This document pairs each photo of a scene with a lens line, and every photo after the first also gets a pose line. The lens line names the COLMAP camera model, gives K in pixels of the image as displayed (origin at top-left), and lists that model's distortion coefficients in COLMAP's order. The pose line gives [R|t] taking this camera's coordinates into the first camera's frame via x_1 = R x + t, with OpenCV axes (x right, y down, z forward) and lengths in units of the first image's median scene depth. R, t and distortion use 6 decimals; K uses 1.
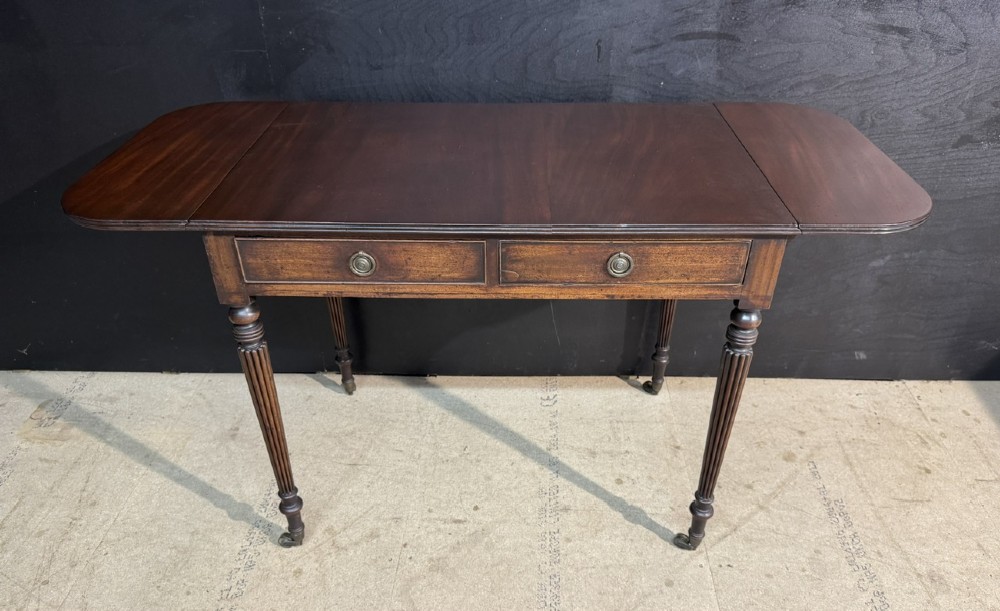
lens RADIAL K [[718.9, 0, 506.0], [0, 718.9, 349.7], [0, 0, 1]] dist [0.088506, -0.150777]
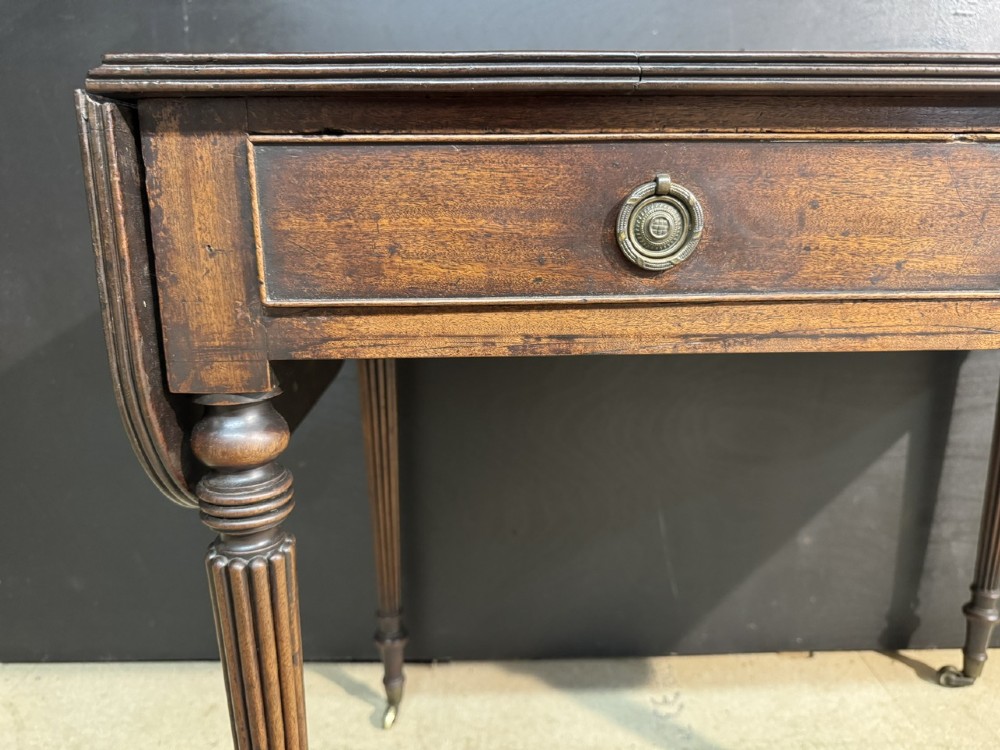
lens RADIAL K [[720.6, 0, 500.4], [0, 720.6, 372.1], [0, 0, 1]] dist [0.065425, -0.123847]
pose [[0.998764, -0.020183, 0.045413, -0.201362], [0.035378, 0.930528, -0.364508, 0.033981], [-0.034901, 0.365665, 0.930092, 0.530788]]
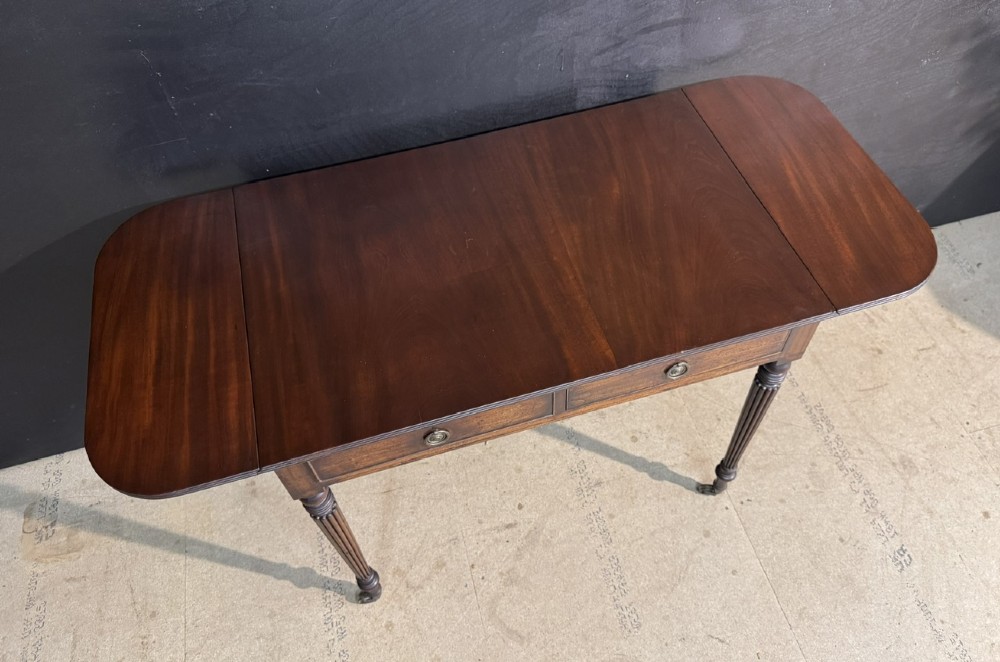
lens RADIAL K [[732.3, 0, 515.8], [0, 732.3, 322.6], [0, 0, 1]] dist [0.079401, -0.127572]
pose [[0.954014, -0.259049, 0.150836, -0.148368], [0.199427, 0.924158, 0.325822, -0.410735], [-0.223800, -0.280758, 0.933321, 0.054229]]
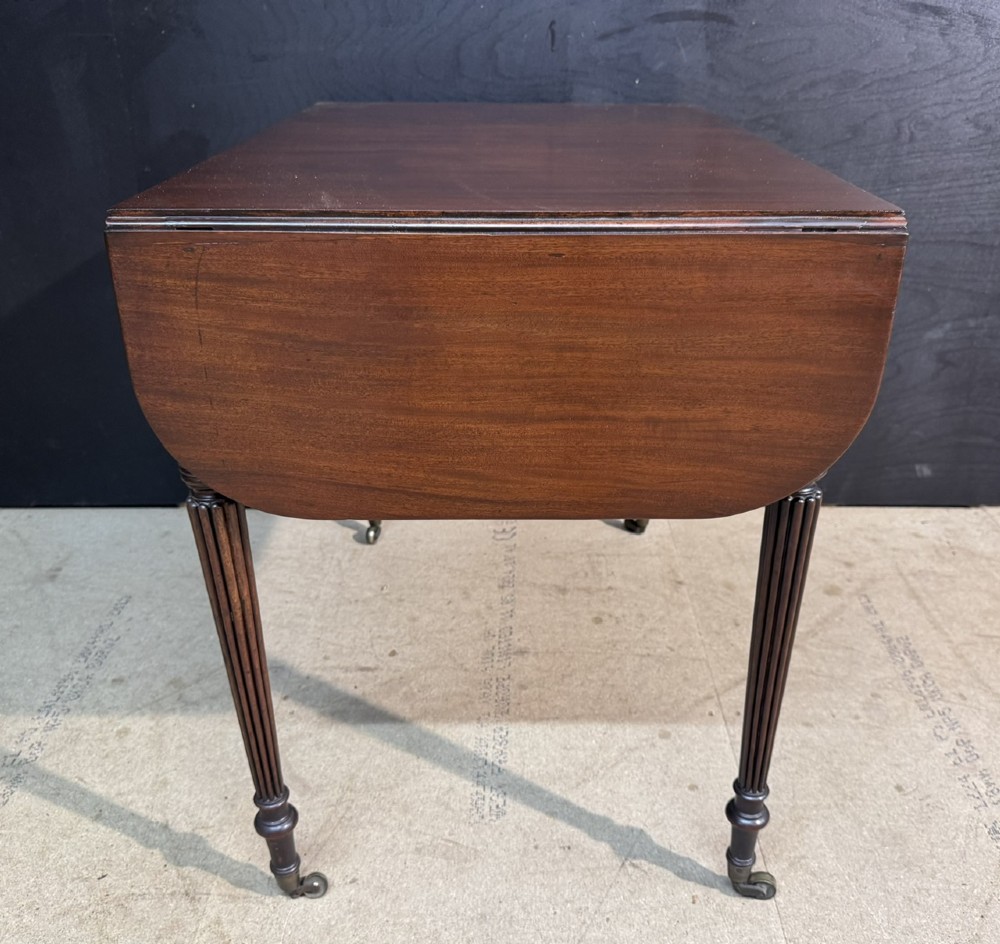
lens RADIAL K [[945.4, 0, 518.0], [0, 945.4, 497.1], [0, 0, 1]] dist [0.111977, -0.224706]
pose [[0.999361, -0.007642, 0.034917, 0.050577], [0.012448, 0.990134, -0.139570, 0.207684], [-0.033506, 0.139915, 0.989596, 0.066742]]
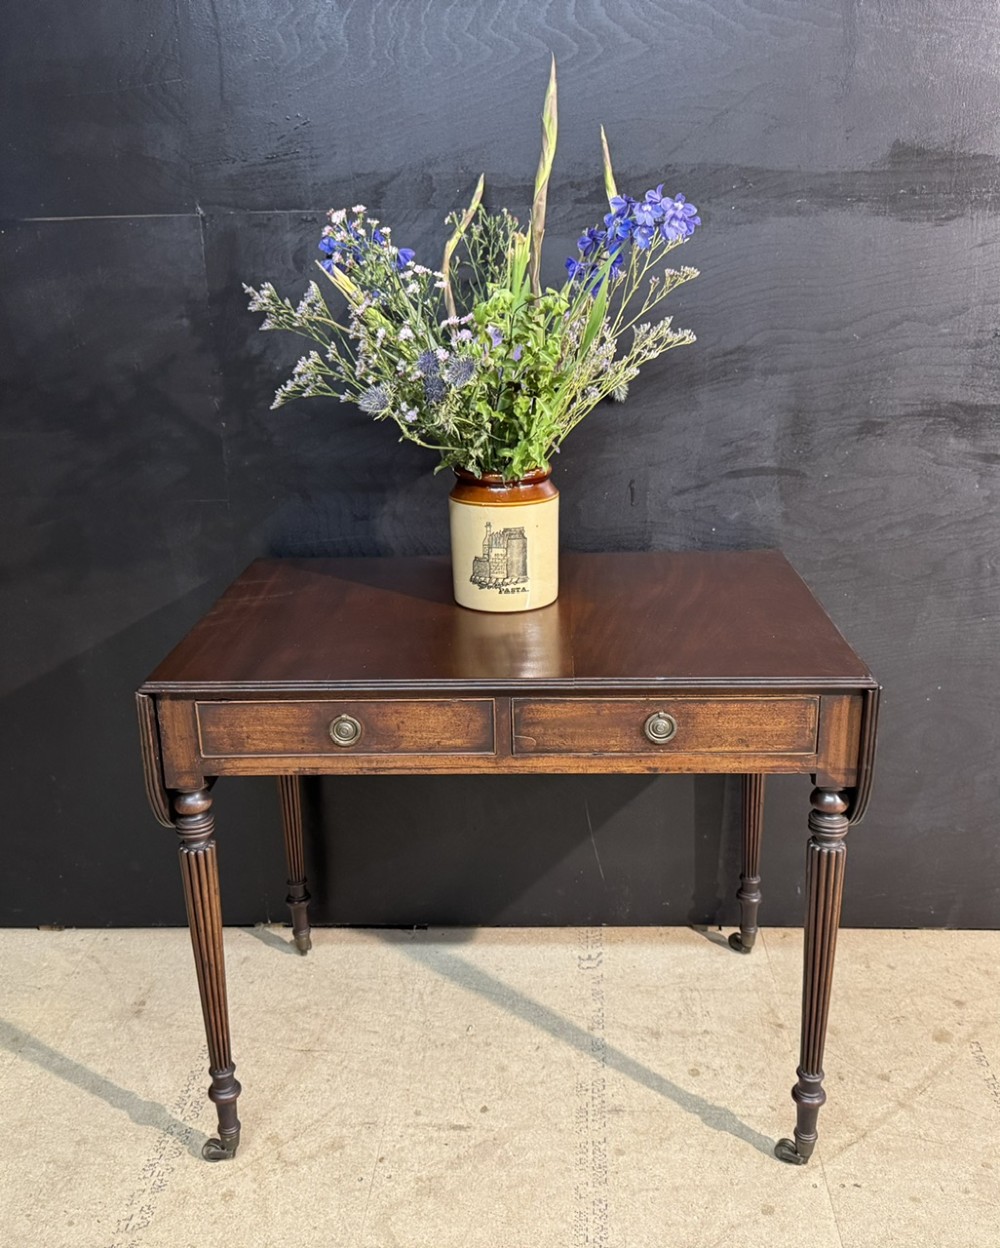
lens RADIAL K [[1165.6, 0, 491.9], [0, 1165.6, 617.6], [0, 0, 1]] dist [0.117888, -0.254505]
pose [[0.999336, -0.015408, -0.033007, 0.009918], [0.005052, 0.955999, -0.293327, 0.106292], [0.036074, 0.292965, 0.955442, -0.215358]]
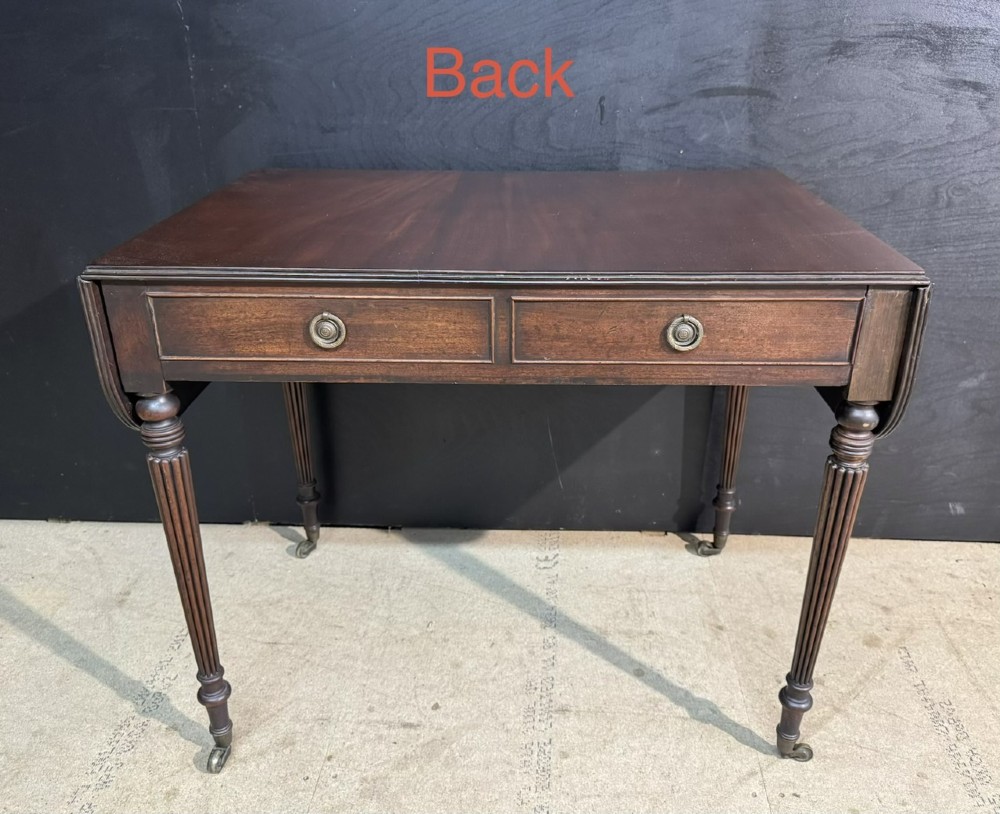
lens RADIAL K [[835.4, 0, 515.6], [0, 835.4, 380.4], [0, 0, 1]] dist [0.024911, -0.048132]
pose [[0.999831, 0.011301, -0.014498, 0.046806], [-0.013879, 0.981243, -0.192277, 0.064726], [0.012053, 0.192446, 0.981234, 0.137356]]
